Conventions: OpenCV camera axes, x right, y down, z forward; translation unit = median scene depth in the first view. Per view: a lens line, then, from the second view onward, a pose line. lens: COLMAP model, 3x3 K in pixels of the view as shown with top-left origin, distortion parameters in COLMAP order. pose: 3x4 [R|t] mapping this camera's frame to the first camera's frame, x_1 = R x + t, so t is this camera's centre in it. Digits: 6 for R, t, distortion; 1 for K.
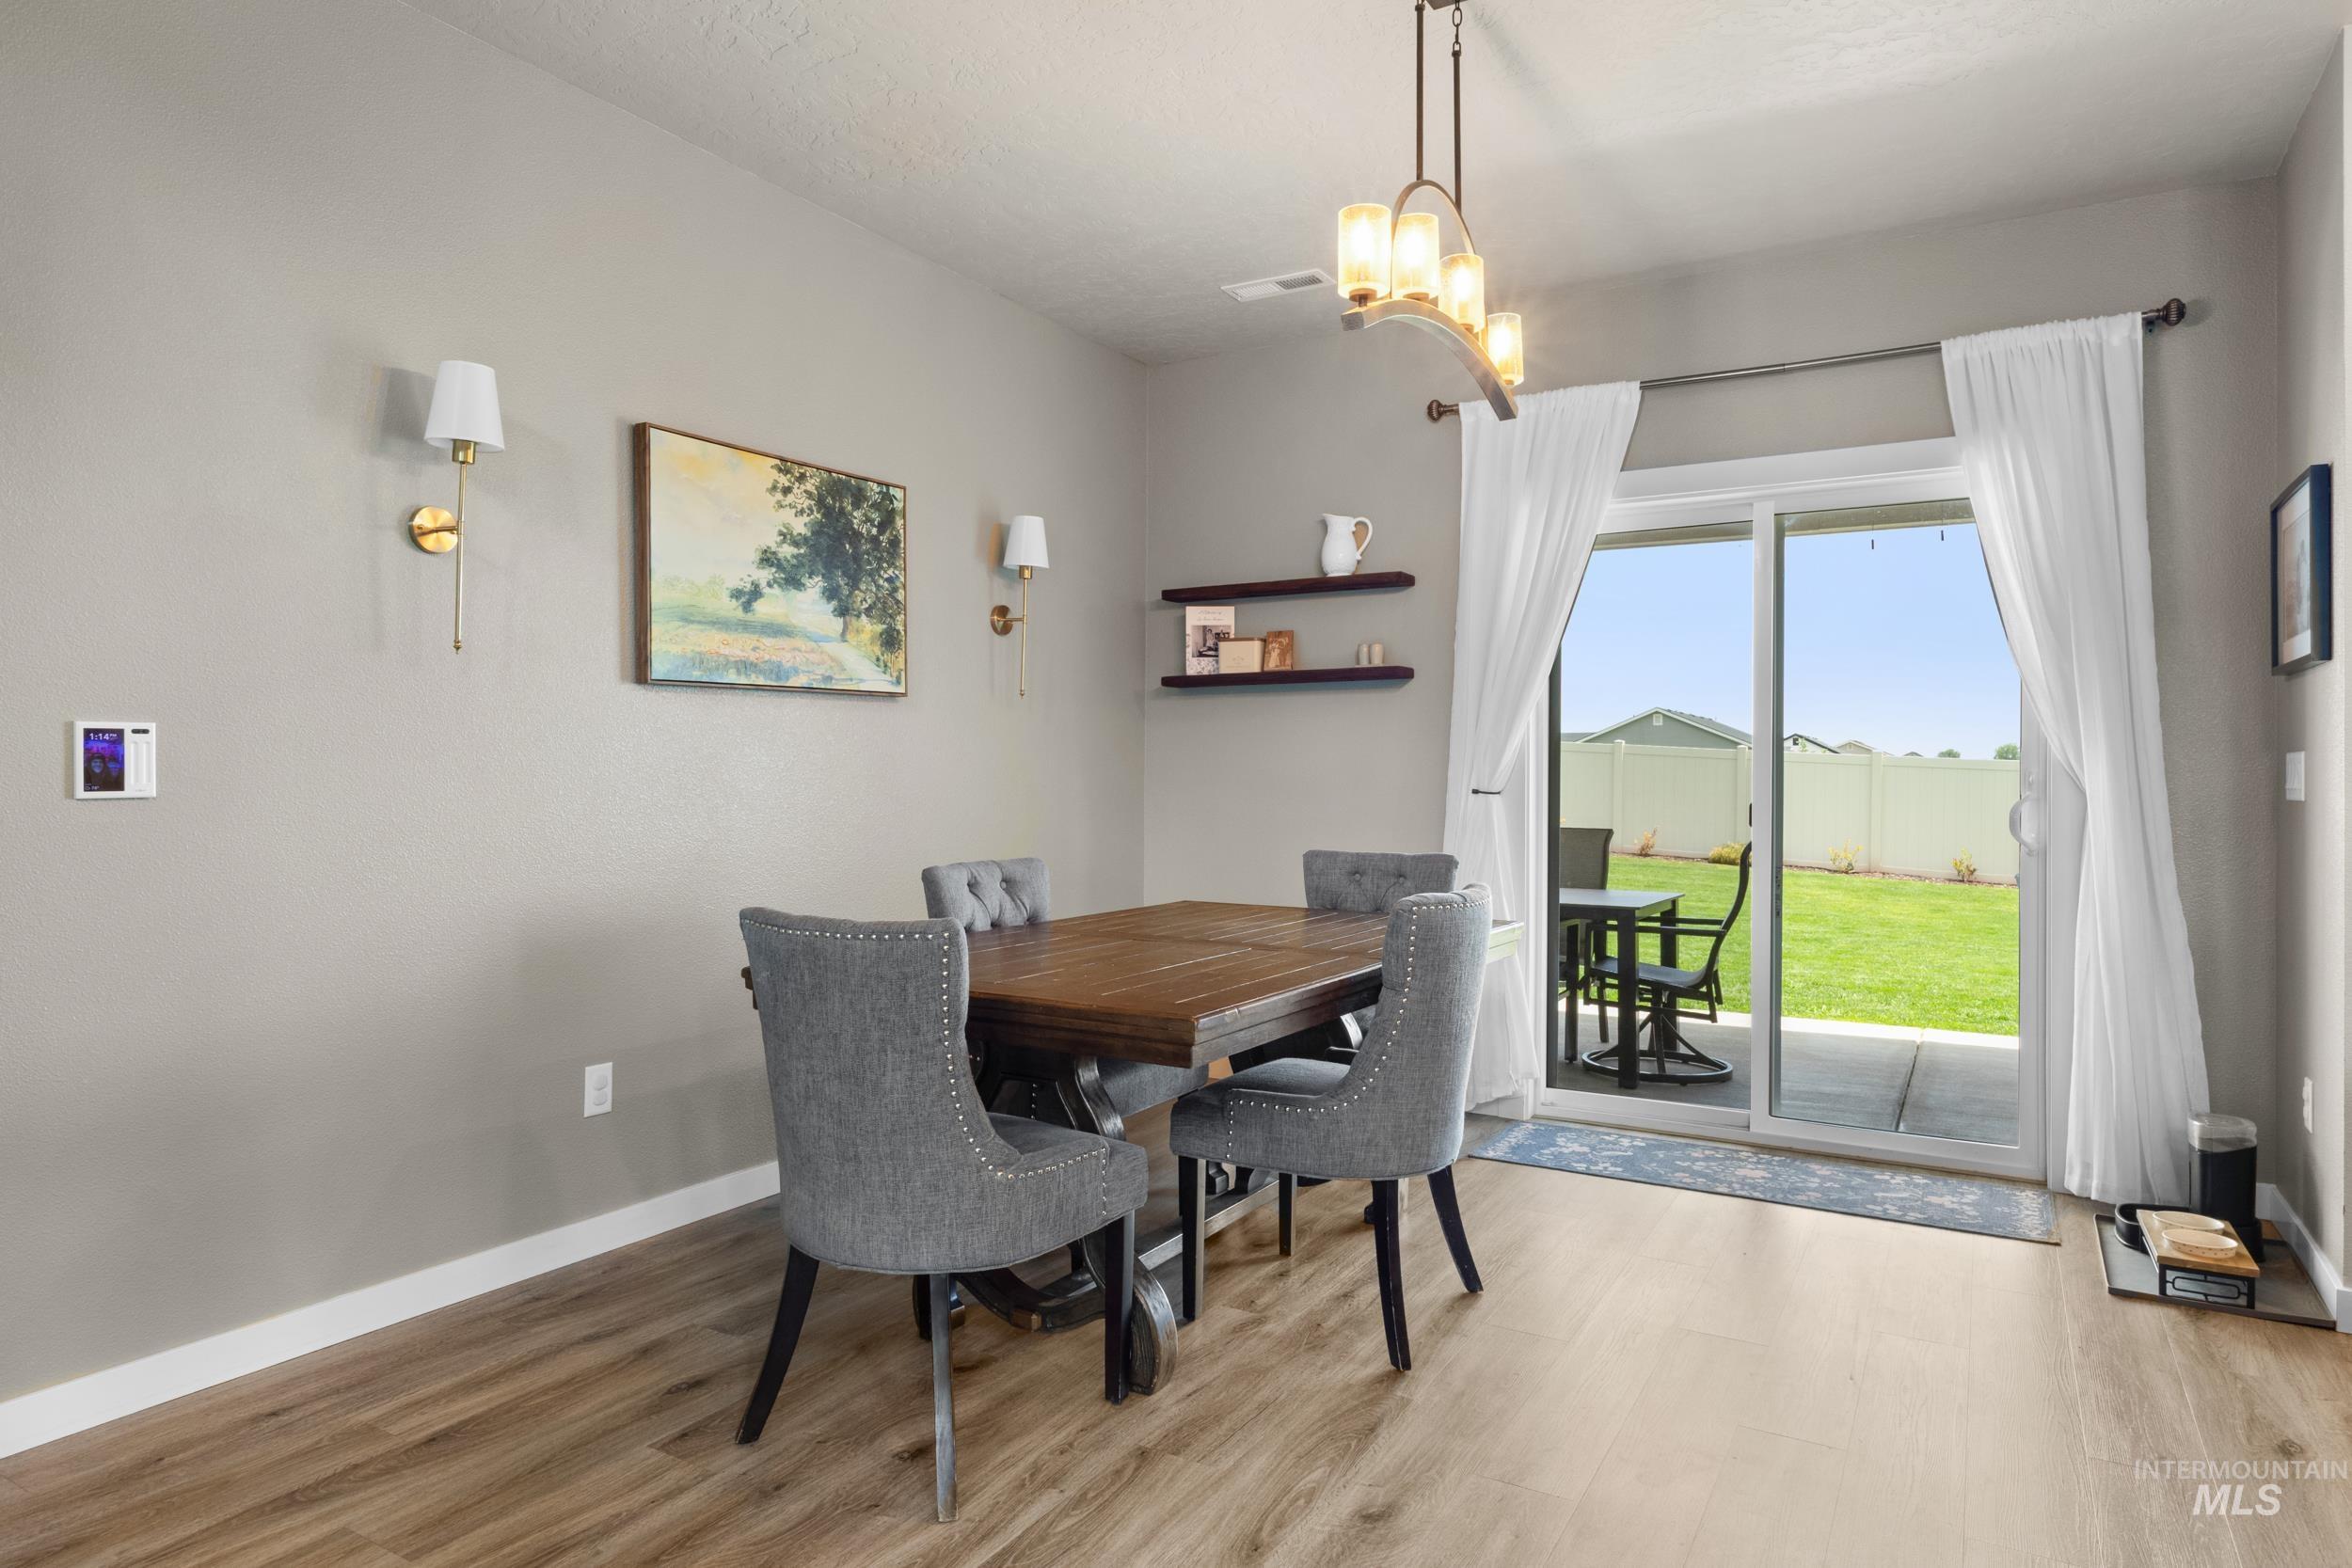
lens RADIAL K [[1385.7, 0, 1174.1], [0, 1385.7, 767.0], [0, 0, 1]] dist [-0.000291, 0.000587]
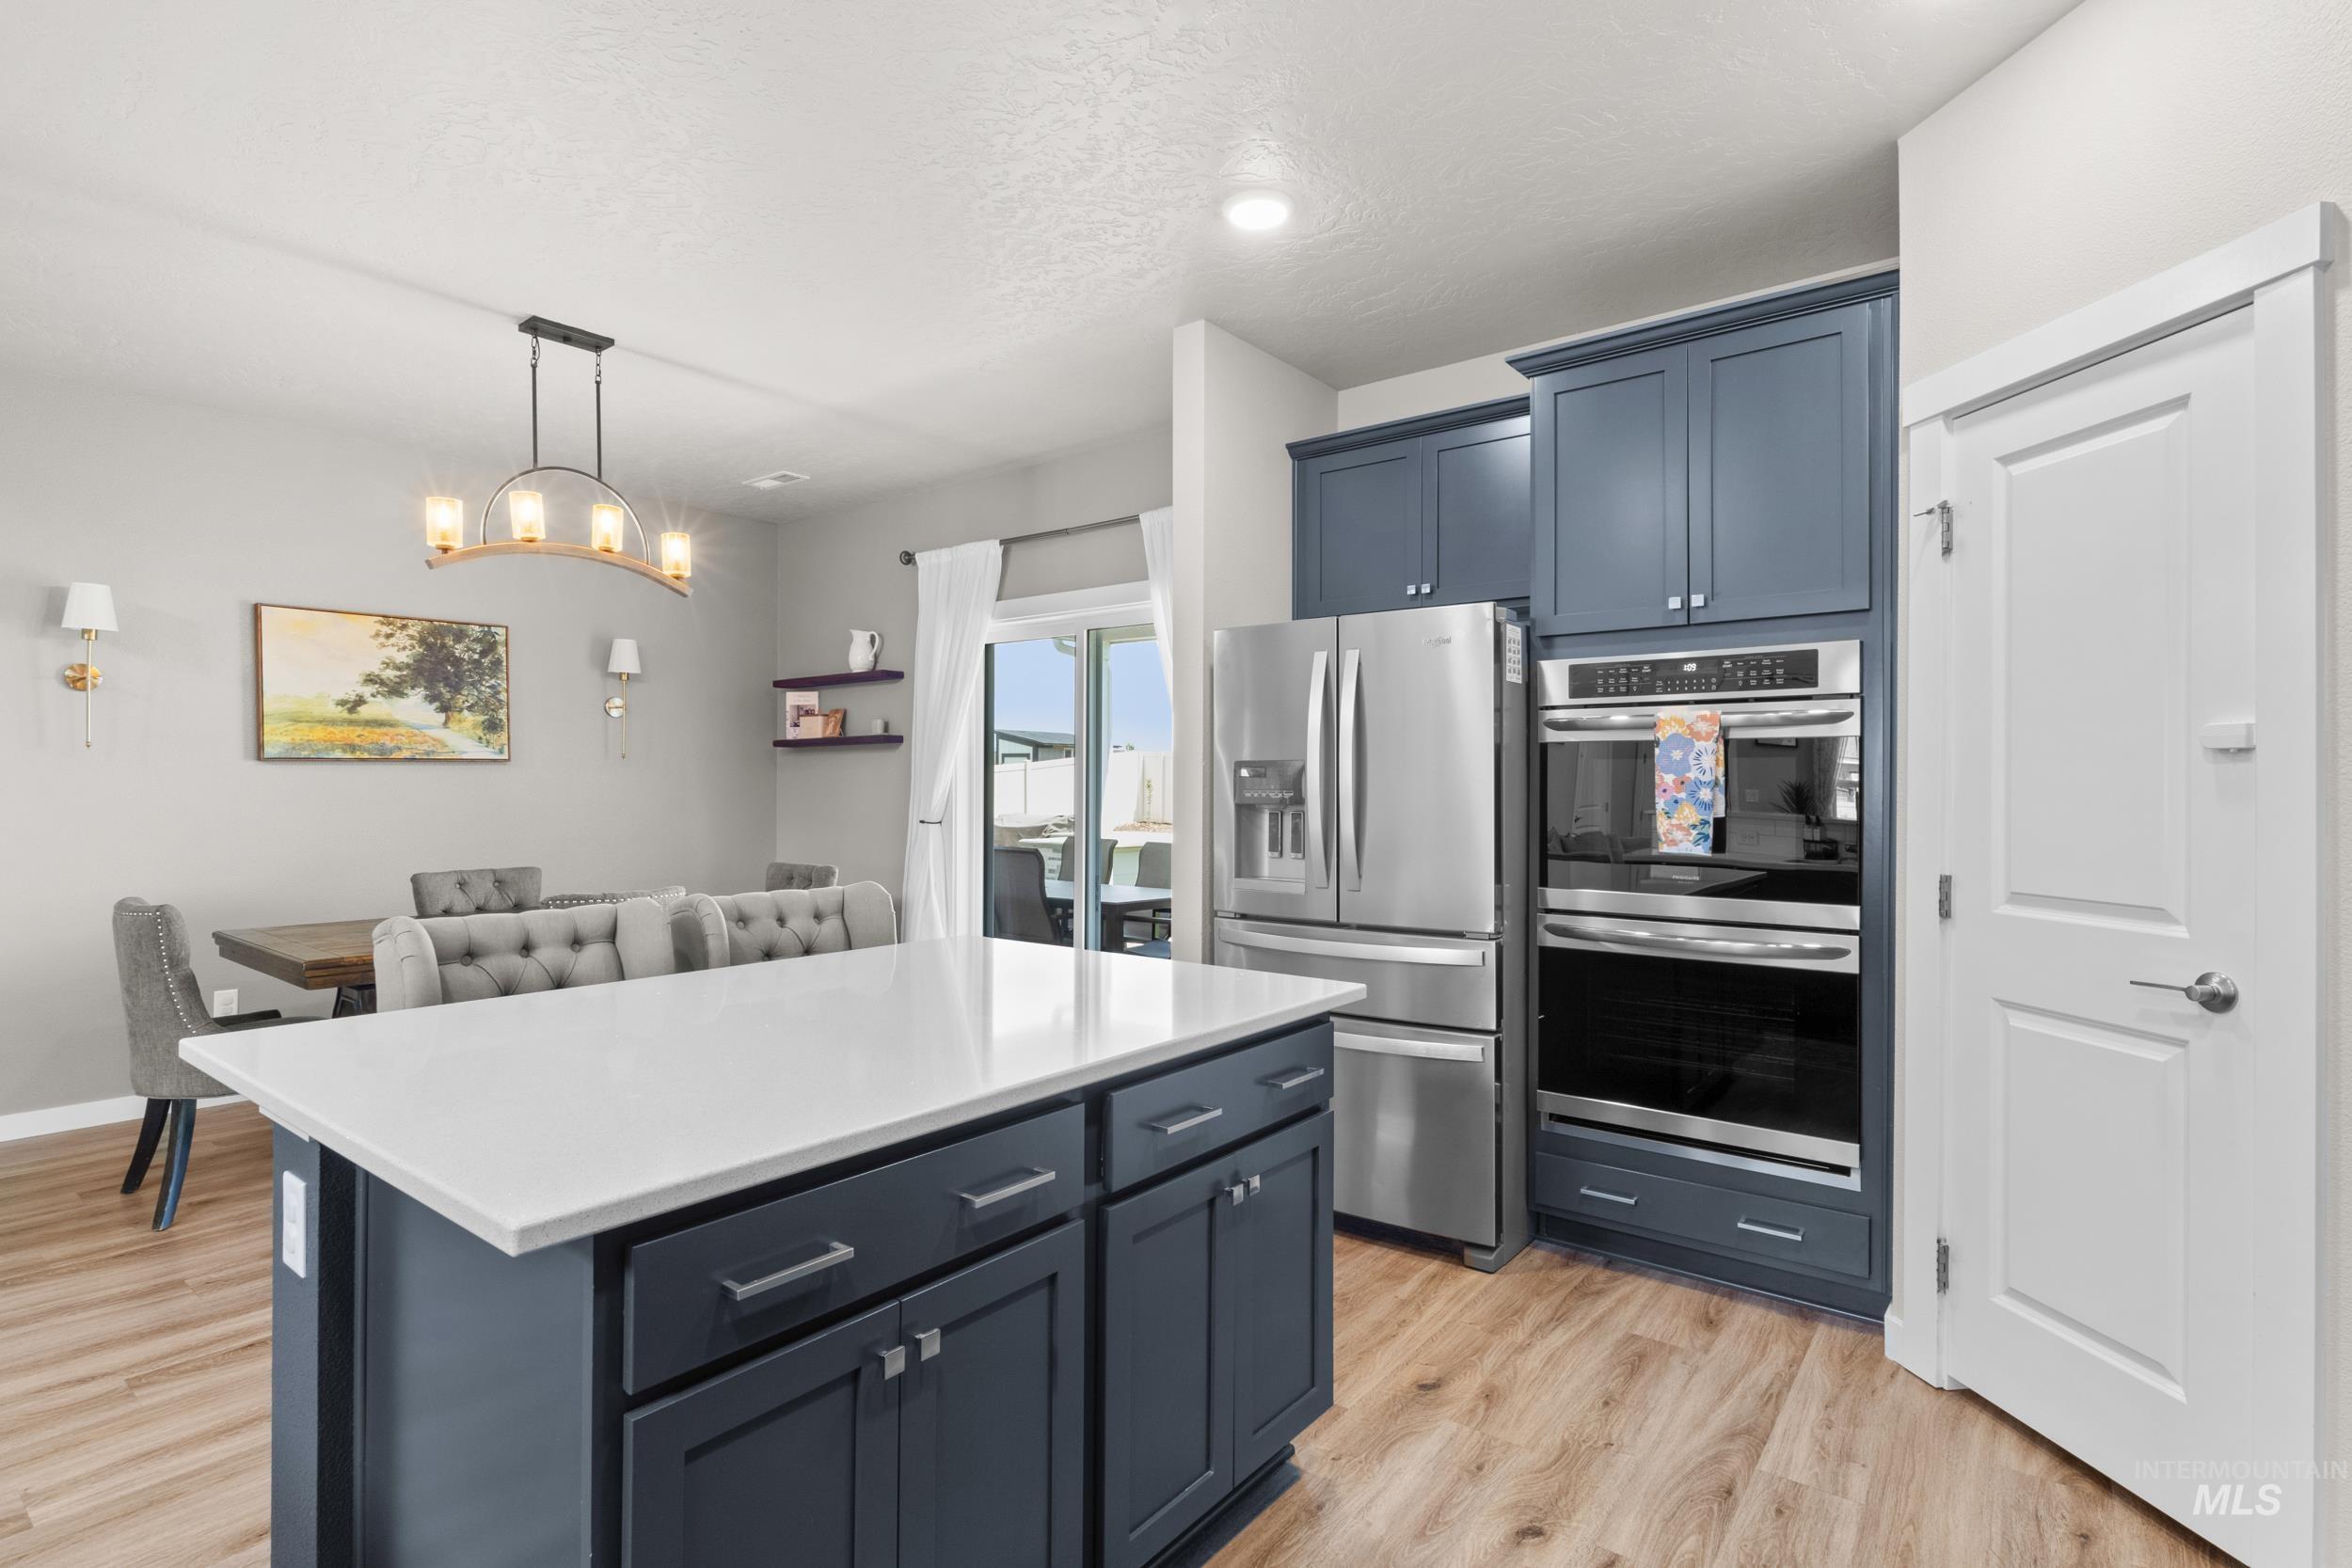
lens RADIAL K [[1141.1, 0, 1176.0], [0, 1141.1, 784.0], [0, 0, 1]] dist [0.000104, 0.000230]
pose [[0.991905, -0.002678, -0.126954, 0.747310], [0.002942, 0.999994, 0.001893, -0.026962], [0.126948, -0.002252, 0.991907, -0.181371]]
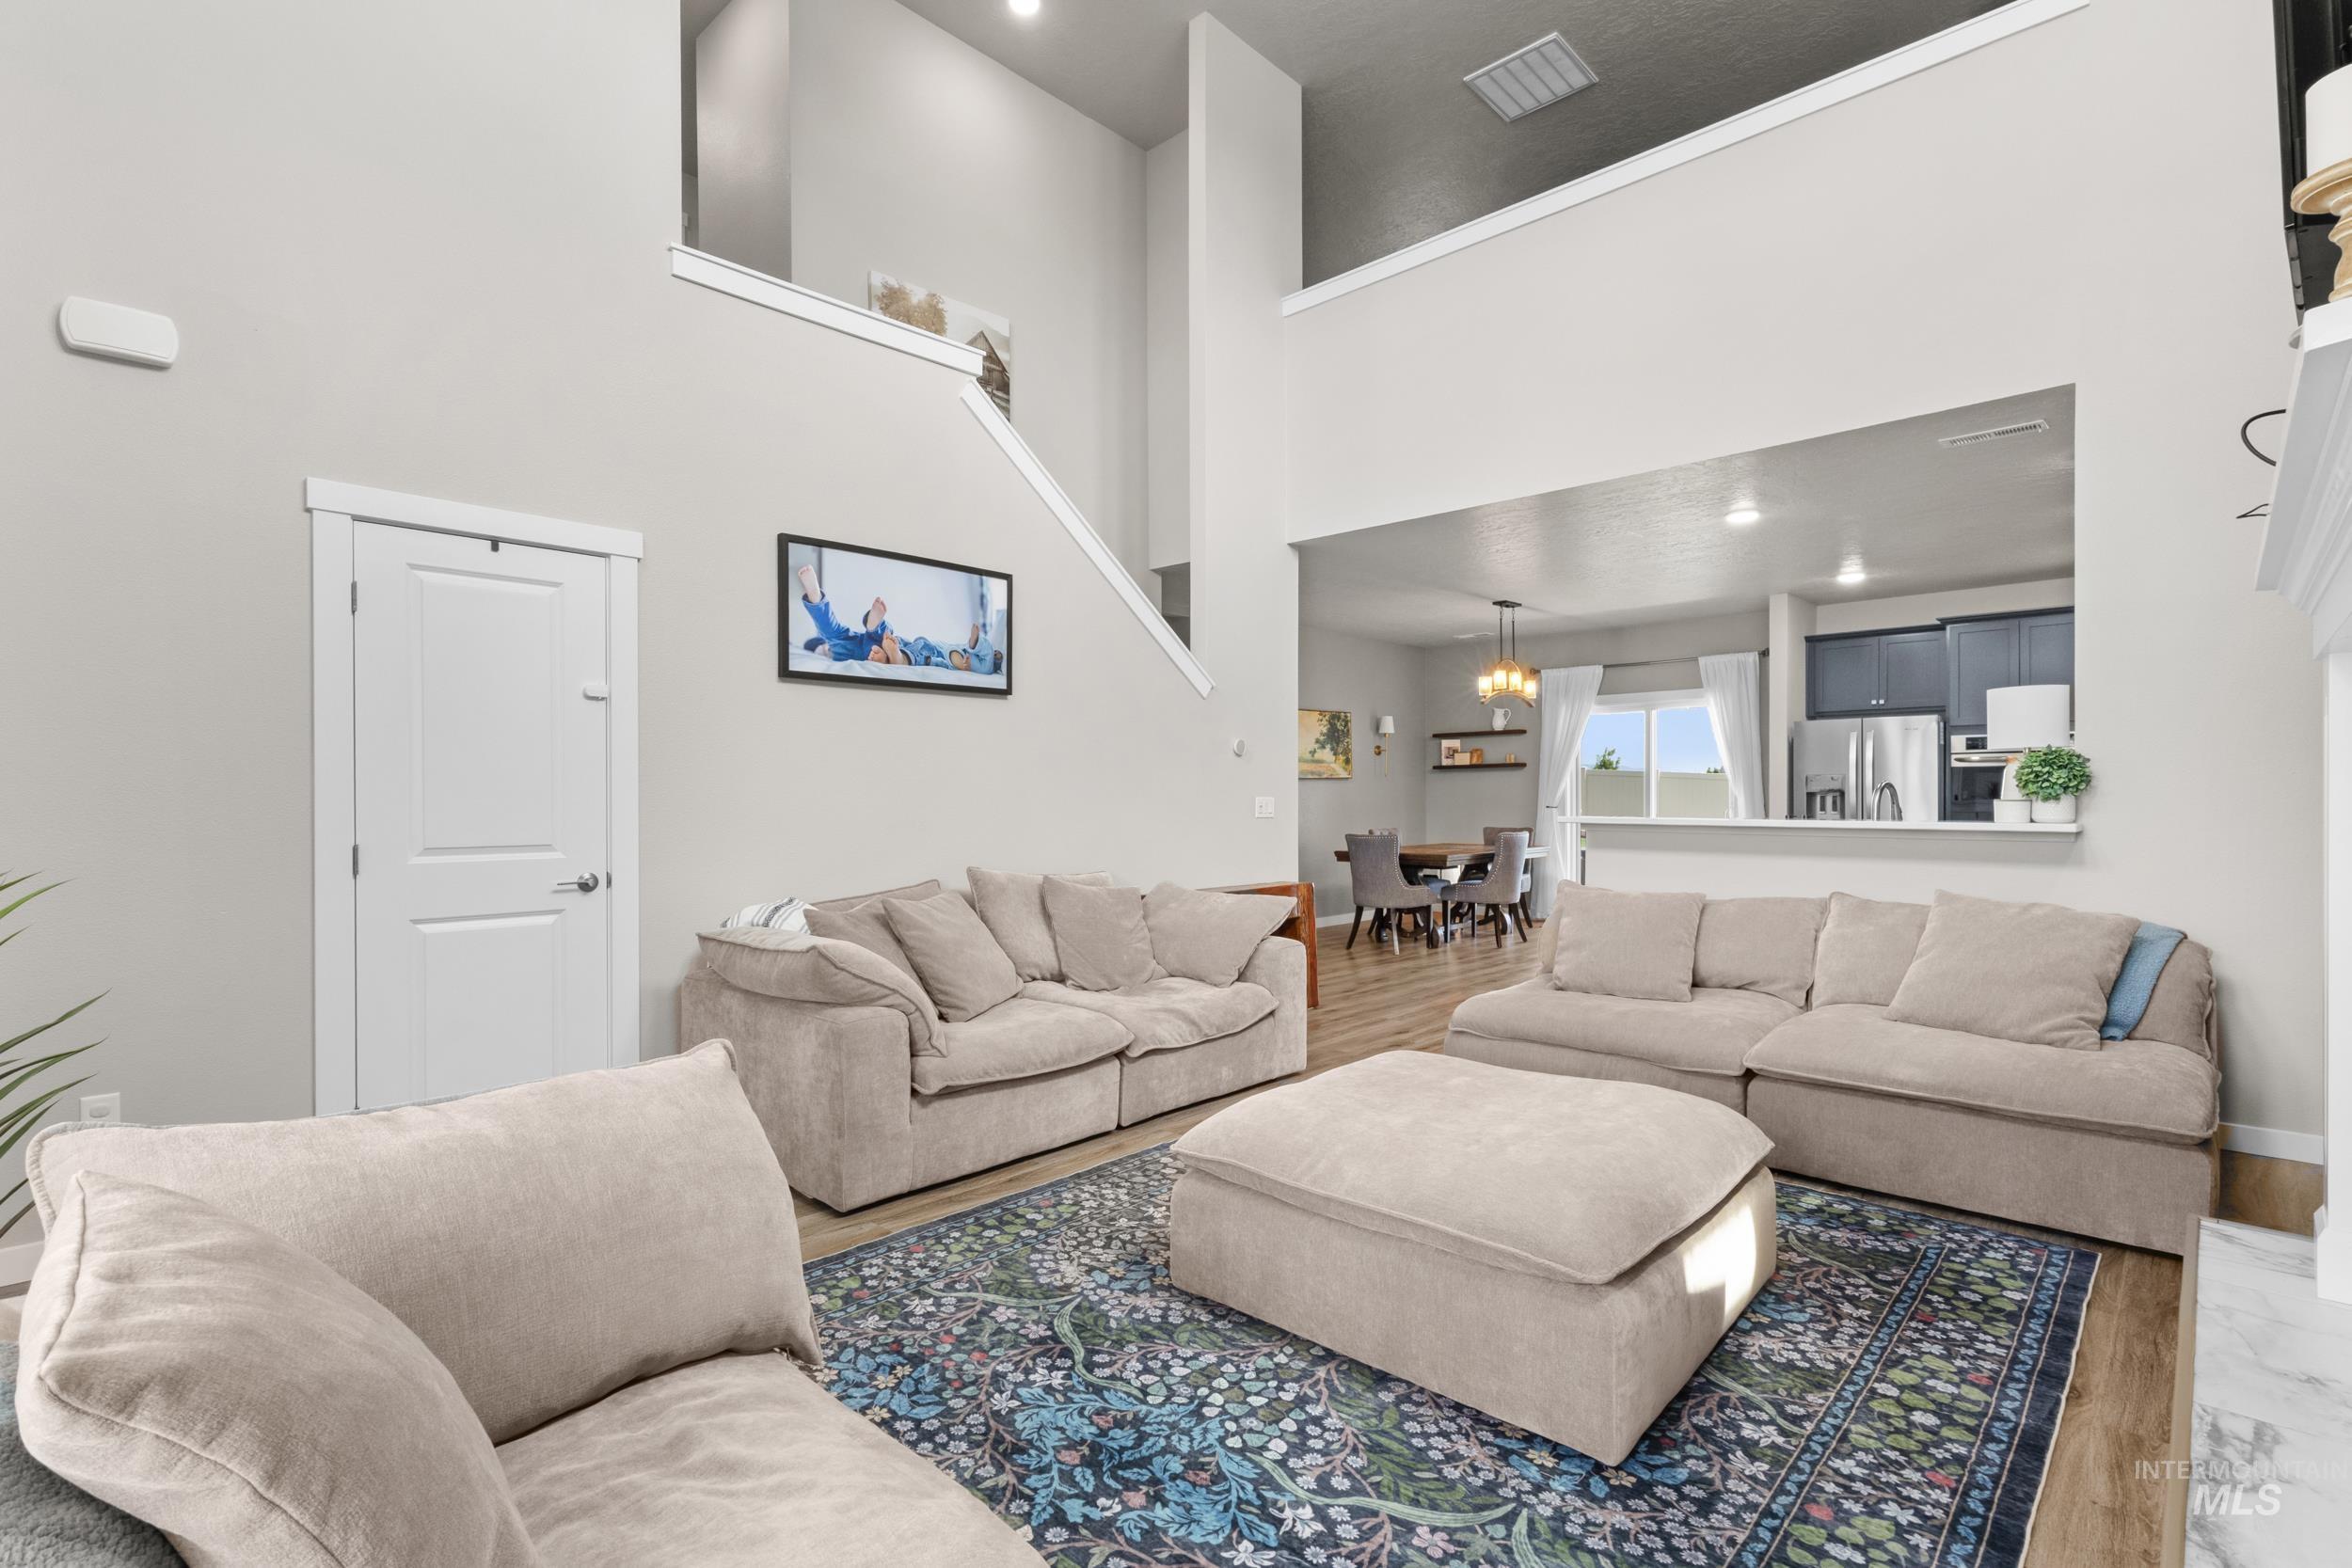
lens RADIAL K [[1080.0, 0, 1163.6], [0, 1080.0, 793.9], [0, 0, 1]] dist [-0.004227, 0.007740]
pose [[0.971636, -0.010590, -0.236244, -0.029641], [0.011660, 0.999927, 0.003133, -0.029846], [0.236193, -0.005799, 0.971689, -1.586228]]
